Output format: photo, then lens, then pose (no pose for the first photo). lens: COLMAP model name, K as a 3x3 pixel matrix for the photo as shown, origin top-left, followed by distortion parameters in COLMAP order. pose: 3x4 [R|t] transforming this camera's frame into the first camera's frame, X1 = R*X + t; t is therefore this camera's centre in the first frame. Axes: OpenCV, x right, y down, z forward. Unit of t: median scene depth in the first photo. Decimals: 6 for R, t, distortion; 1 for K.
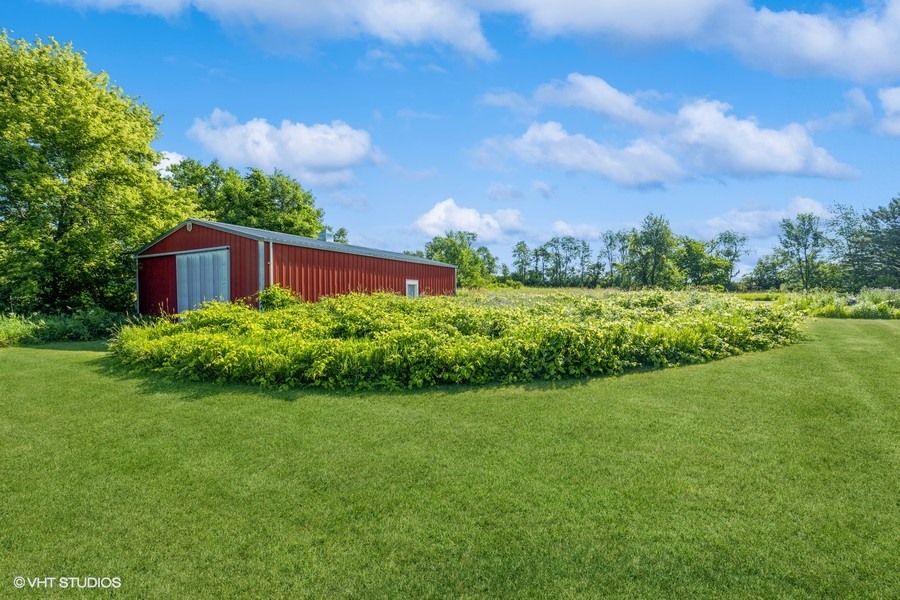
lens RADIAL K [[400.9, 0, 450.5], [0, 400.9, 298.0], [0, 0, 1]] dist [0.001493, -0.000649]
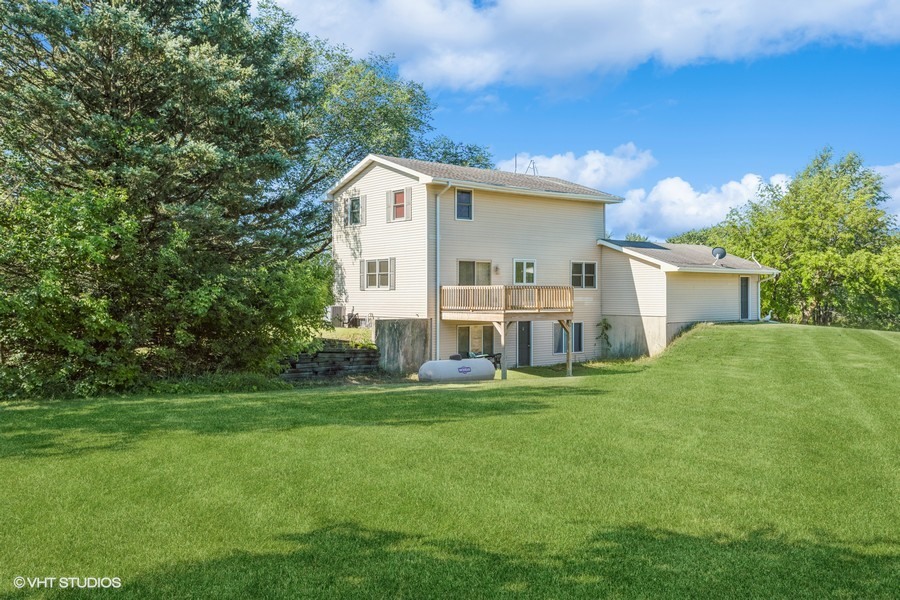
lens RADIAL K [[865.8, 0, 450.4], [0, 865.8, 305.6], [0, 0, 1]] dist [0.005506, 0.000000]
pose [[0.965835, 0.000894, 0.259155, -0.416209], [0.000256, 0.999990, -0.004401, -0.000908], [-0.259156, 0.004317, 0.965826, -0.707583]]
